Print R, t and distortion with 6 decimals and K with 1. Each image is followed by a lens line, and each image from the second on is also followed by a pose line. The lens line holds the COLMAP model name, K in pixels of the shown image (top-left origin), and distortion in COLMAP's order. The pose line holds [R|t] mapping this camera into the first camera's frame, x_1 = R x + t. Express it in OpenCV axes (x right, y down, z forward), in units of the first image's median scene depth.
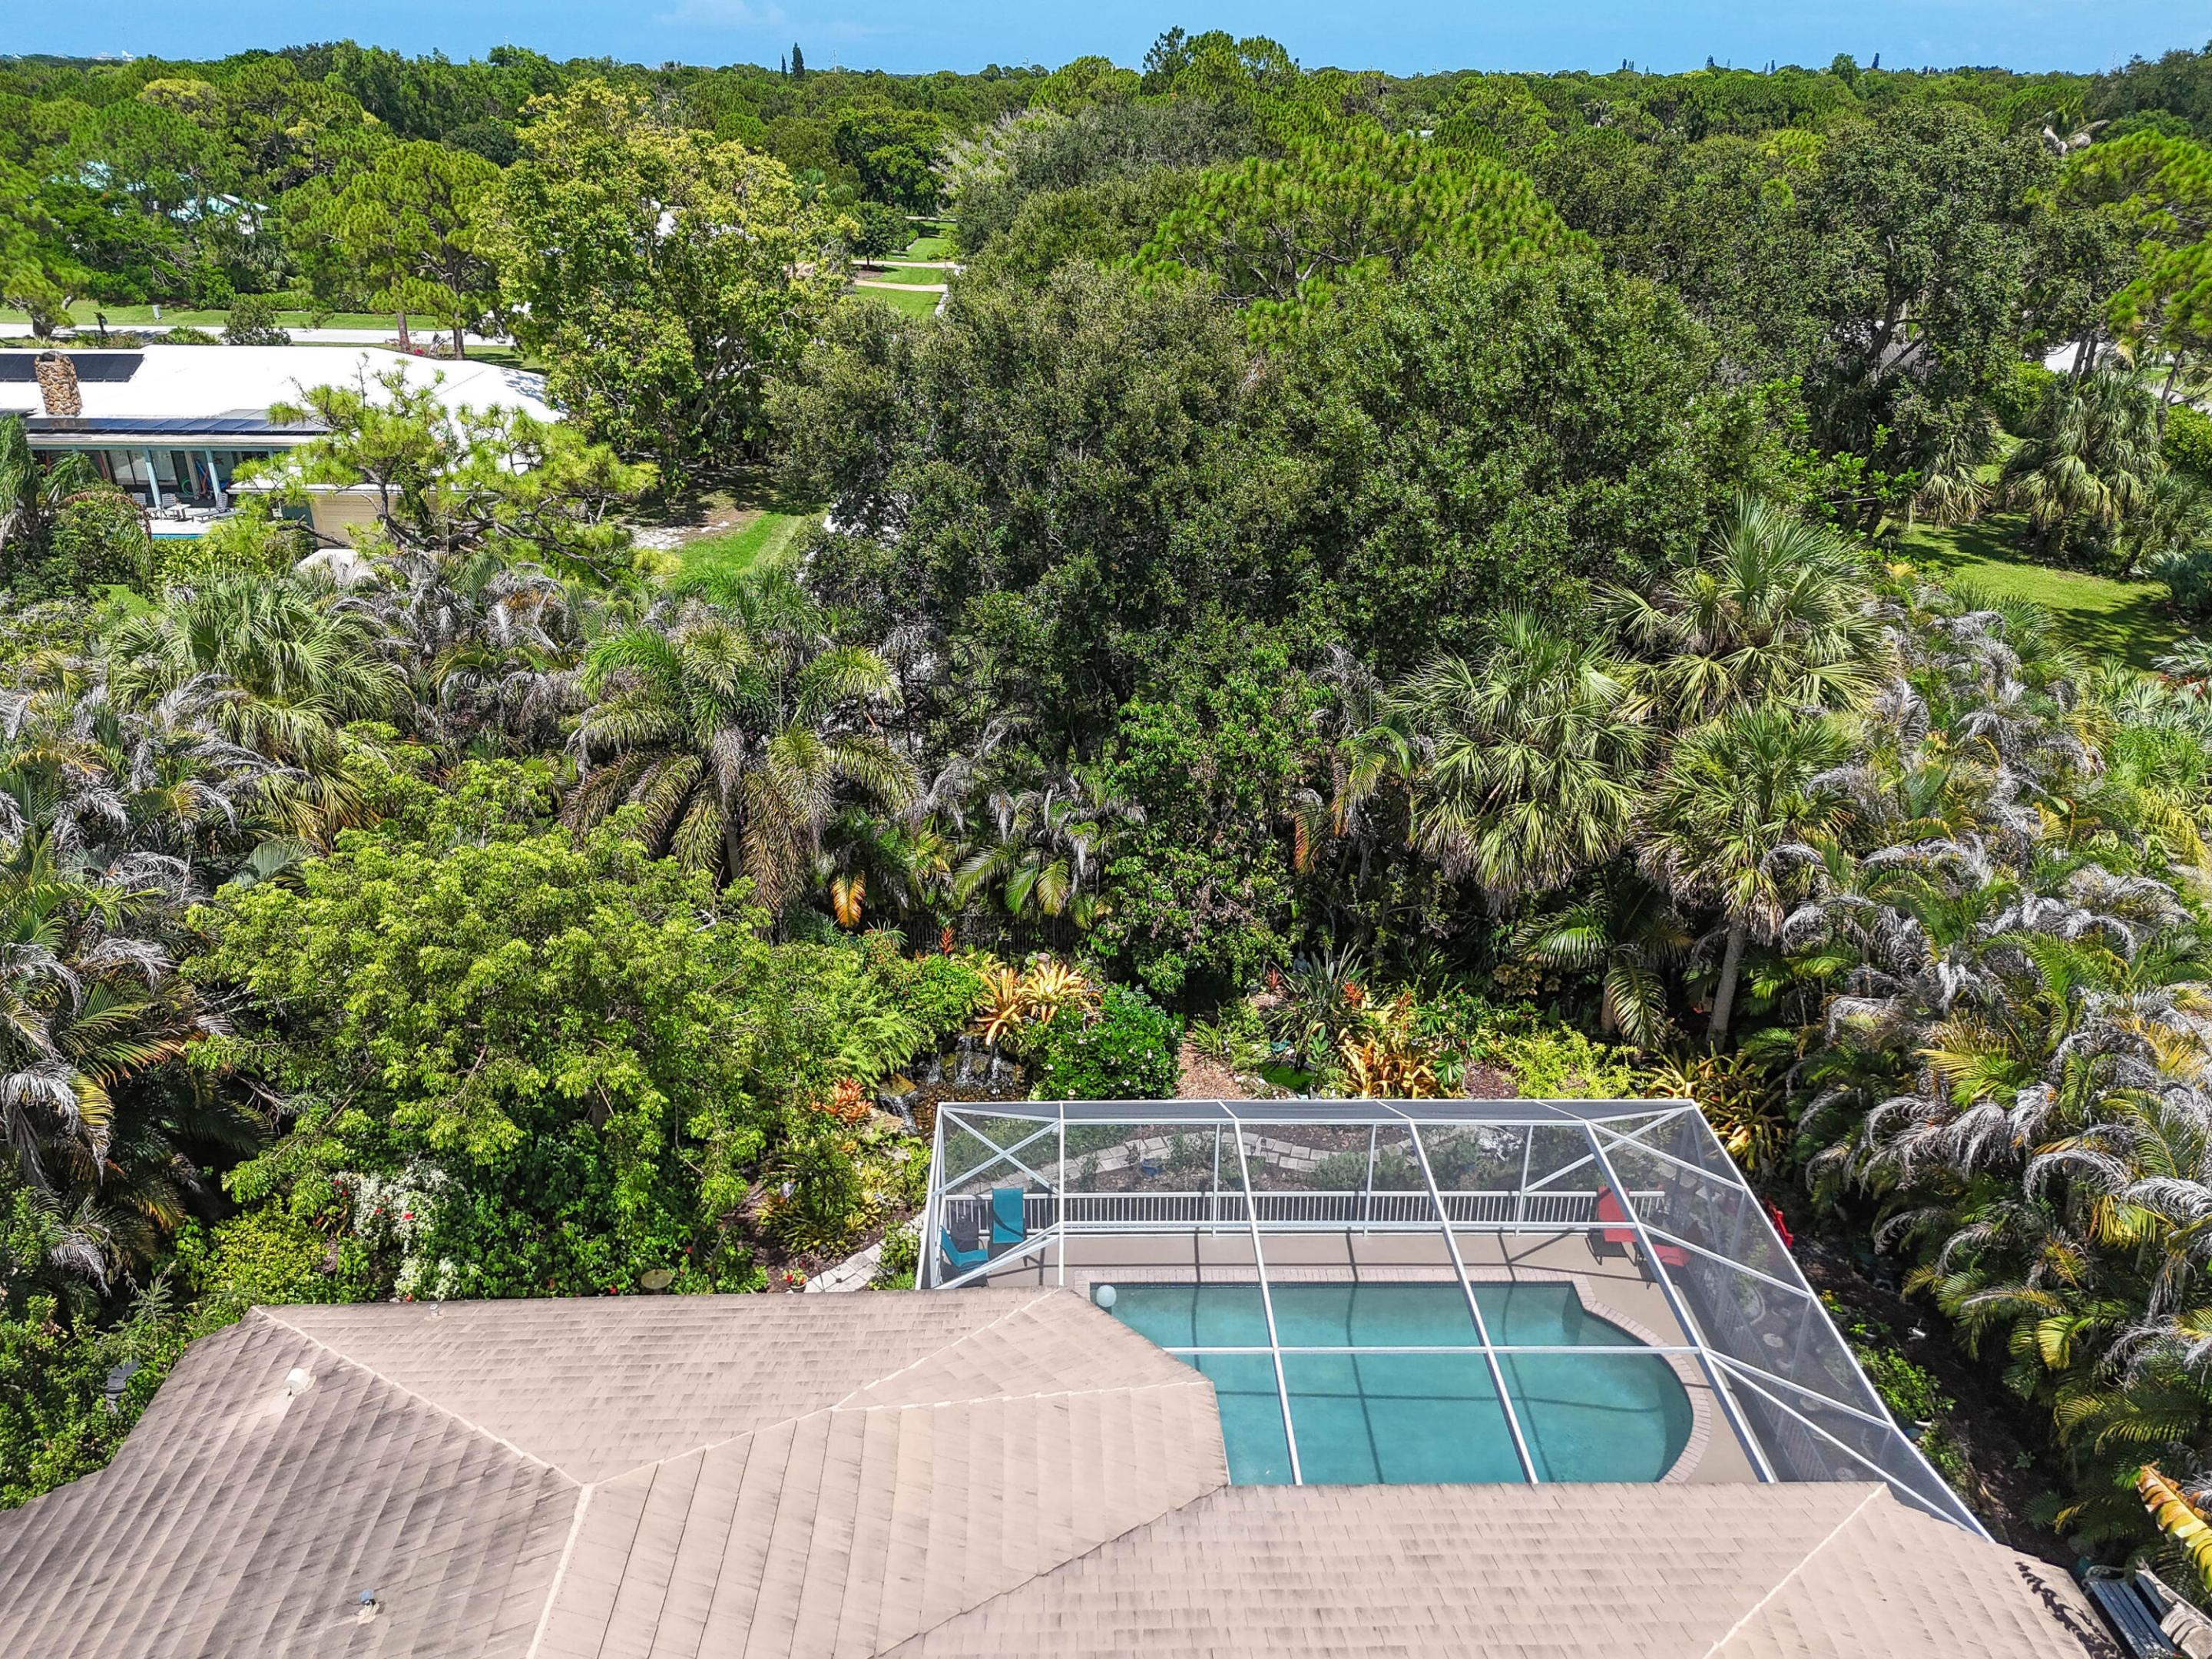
lens RADIAL K [[1621.7, 0, 1106.0], [0, 1621.7, 829.5], [0, 0, 1]] dist [0.092660, -0.093587]
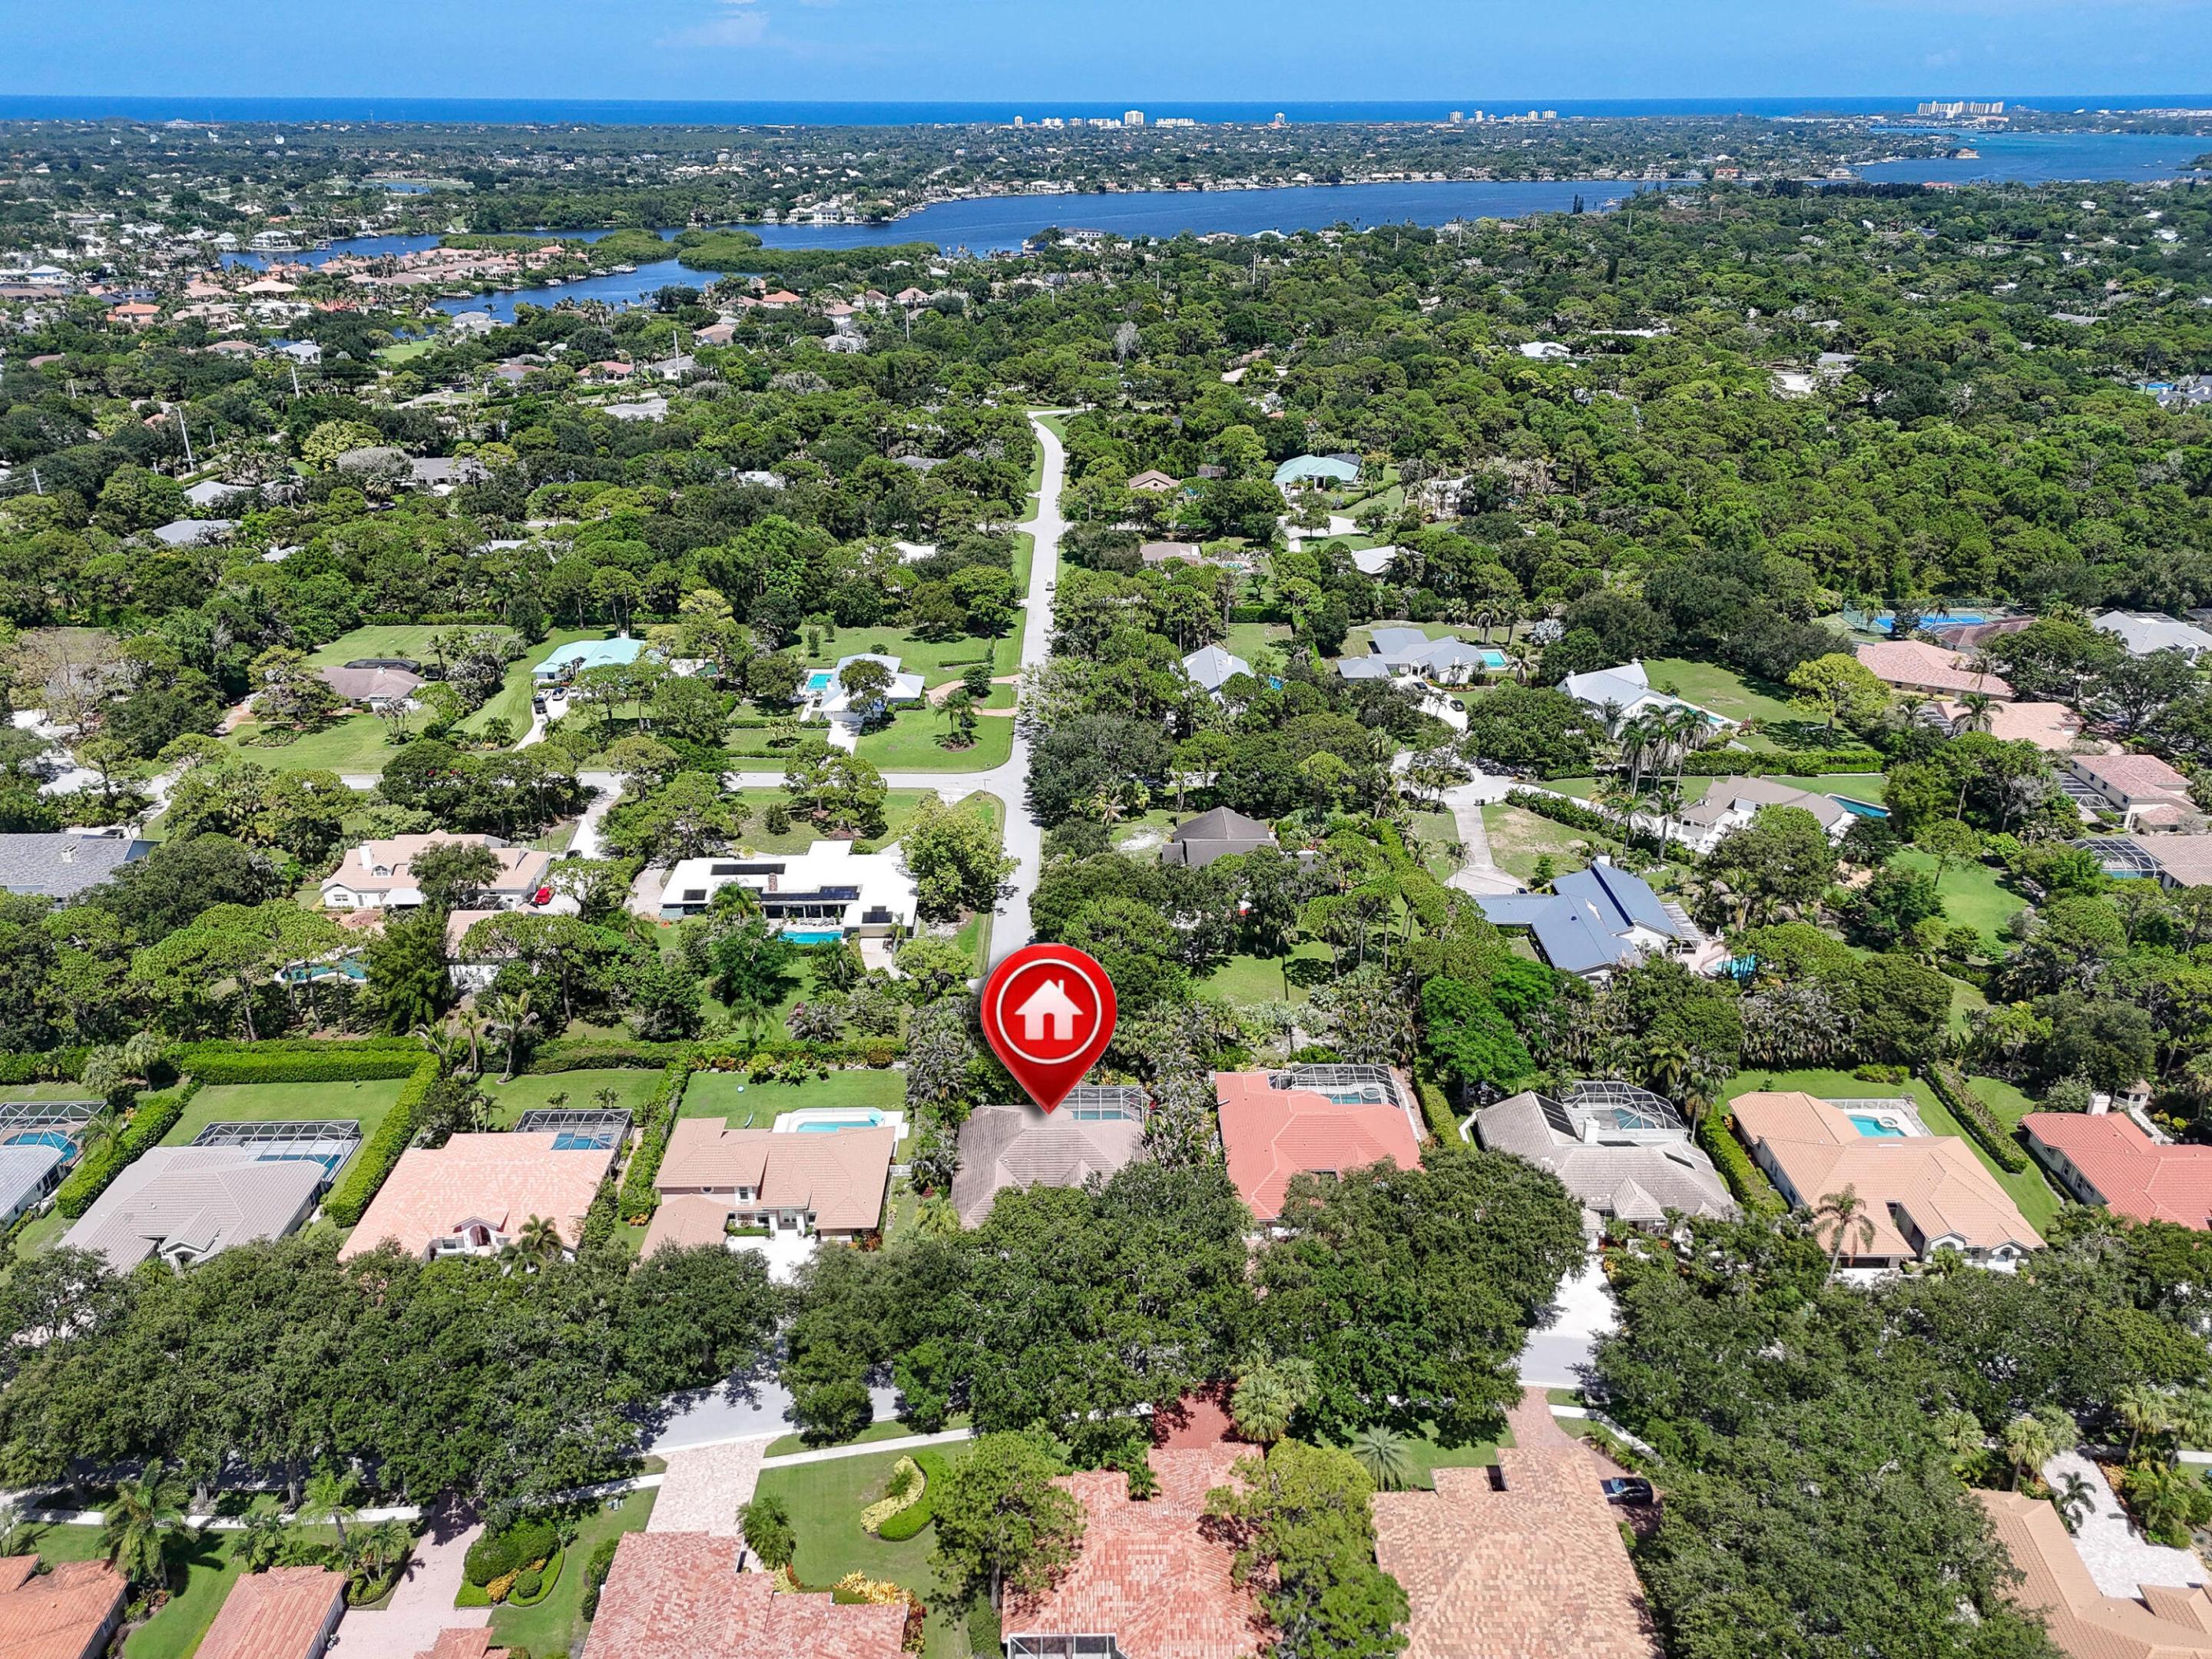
lens RADIAL K [[1660.9, 0, 1102.7], [0, 1660.9, 793.6], [0, 0, 1]] dist [0.131827, -0.187071]
pose [[0.999837, -0.002715, -0.017876, 0.274757], [0.002270, 0.999688, -0.024878, -0.870943], [0.017938, 0.024833, 0.999531, -5.897640]]
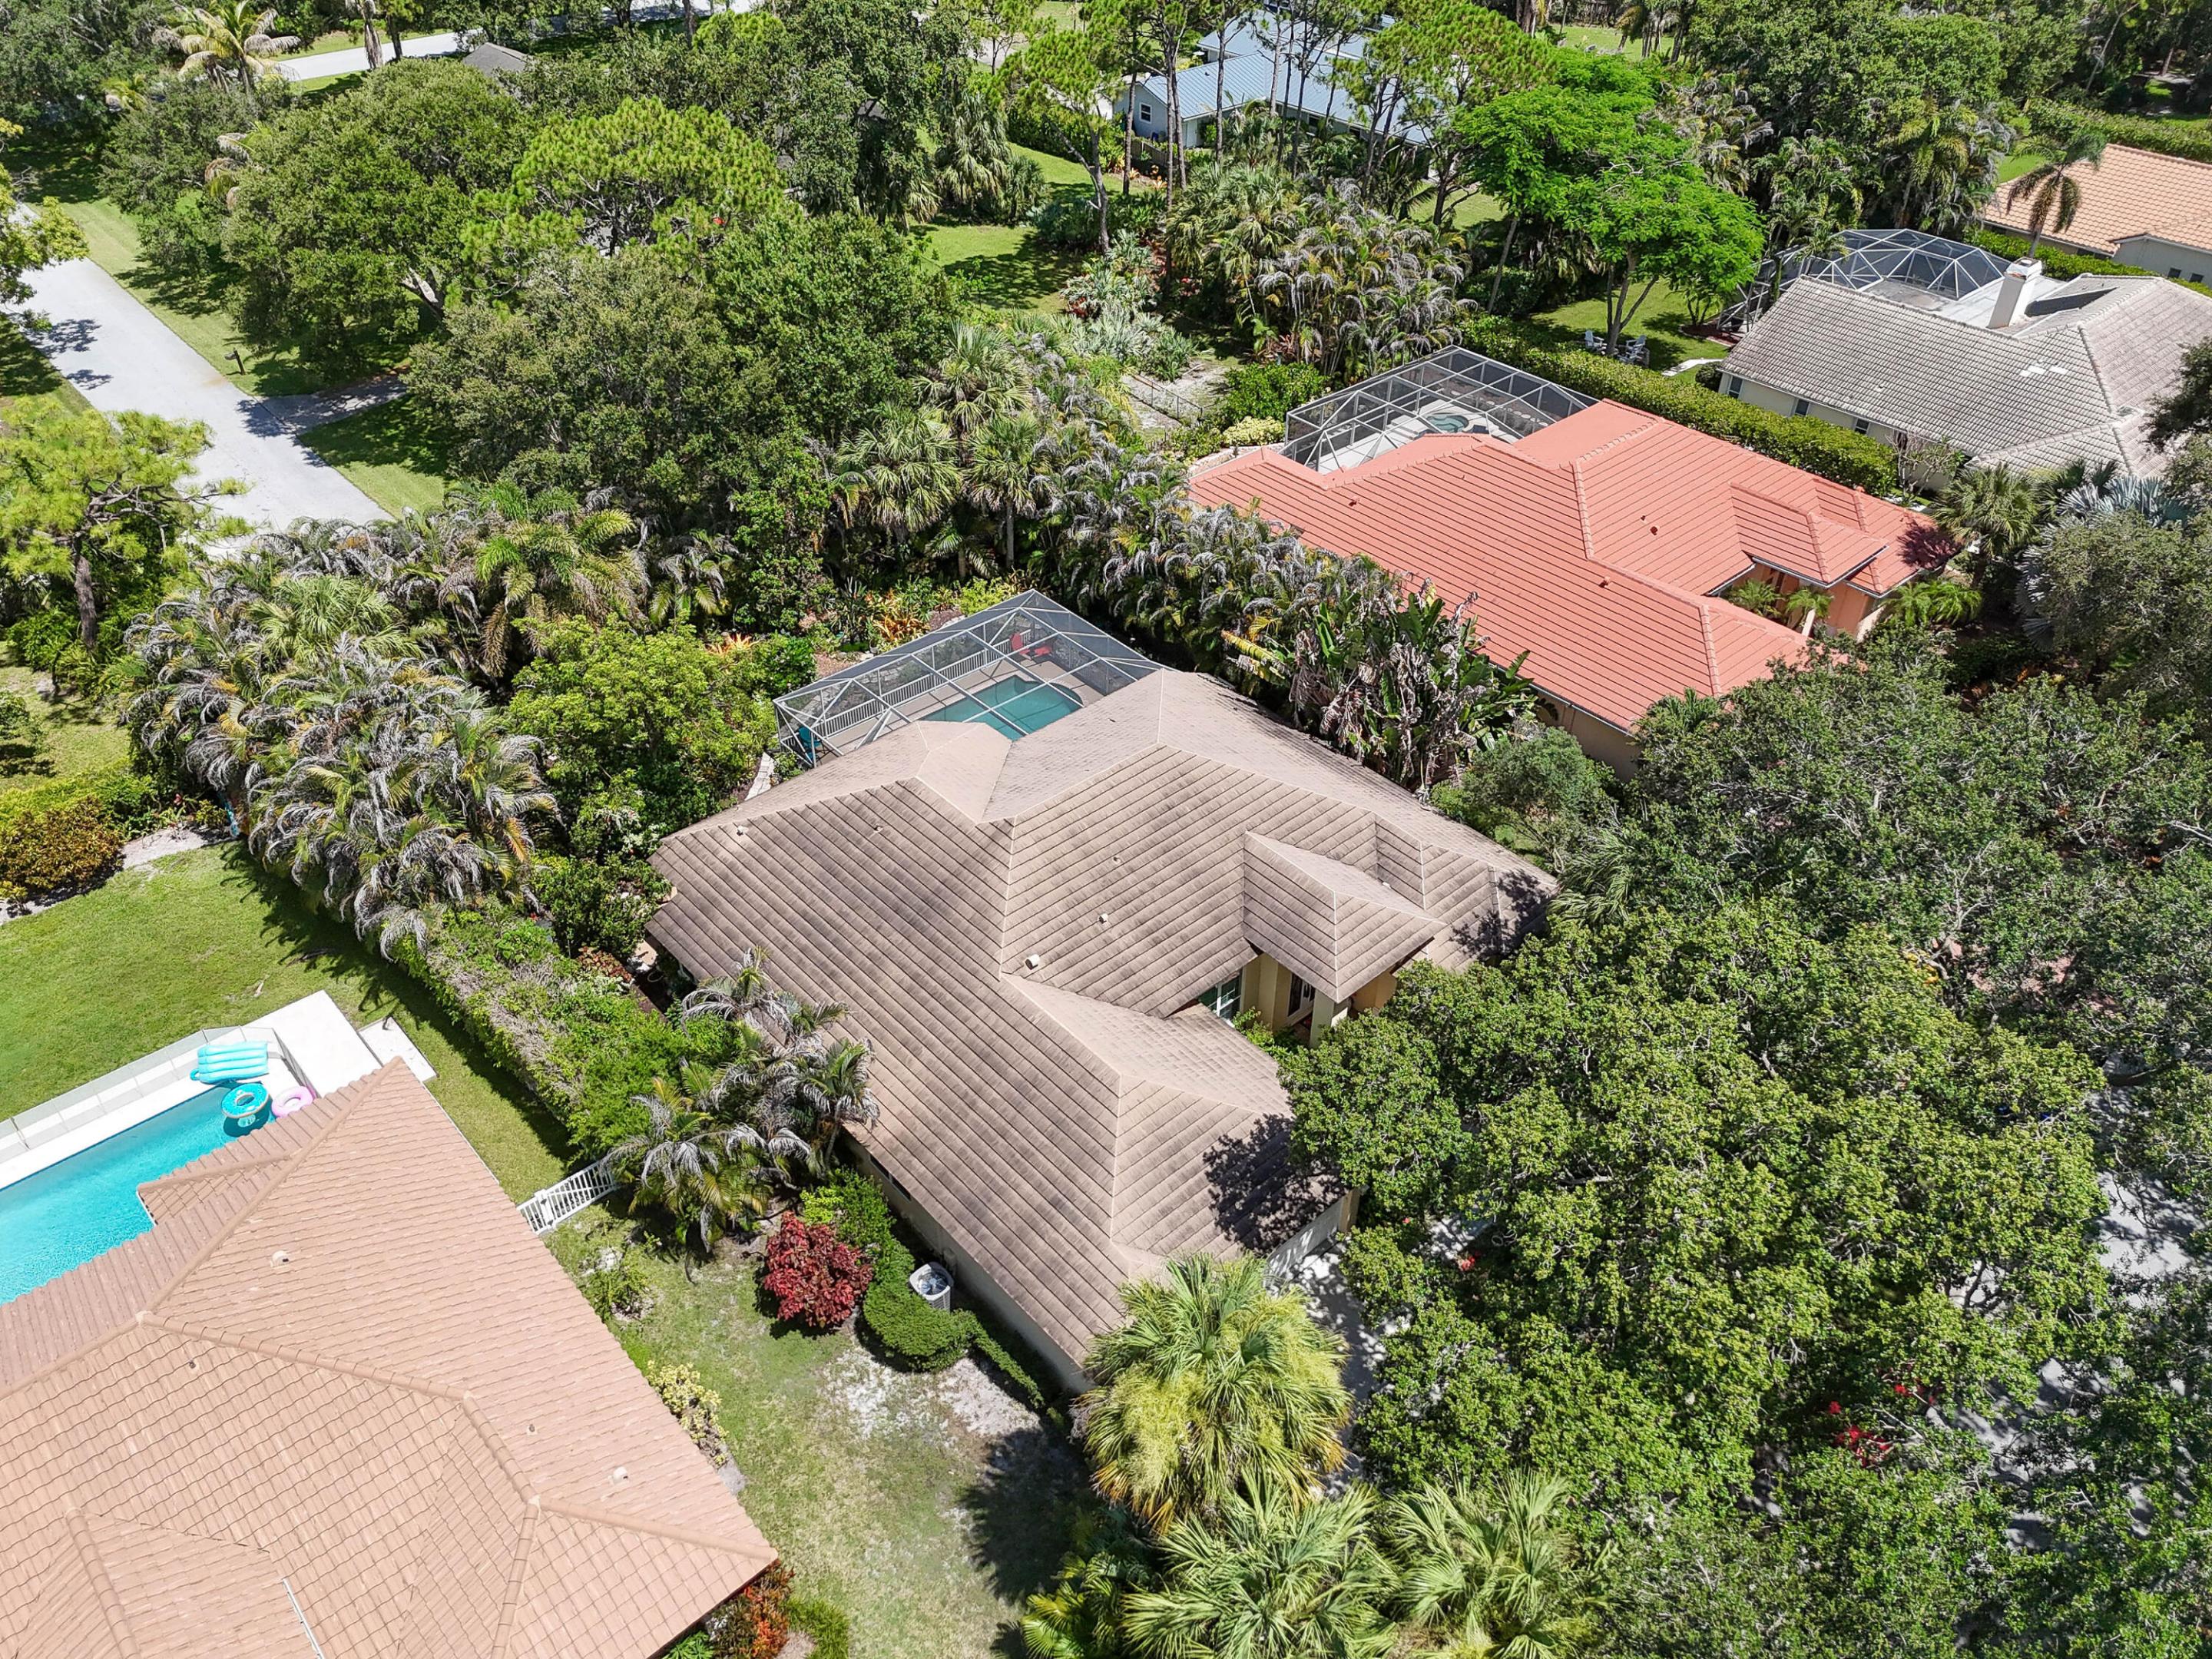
lens RADIAL K [[1621.7, 0, 1106.0], [0, 1621.7, 829.5], [0, 0, 1]] dist [0.092660, -0.093587]
pose [[0.764879, -0.405072, 0.500875, -0.813547], [0.268362, 0.907234, 0.323895, -0.235993], [-0.585612, -0.113325, 0.802631, -0.937550]]
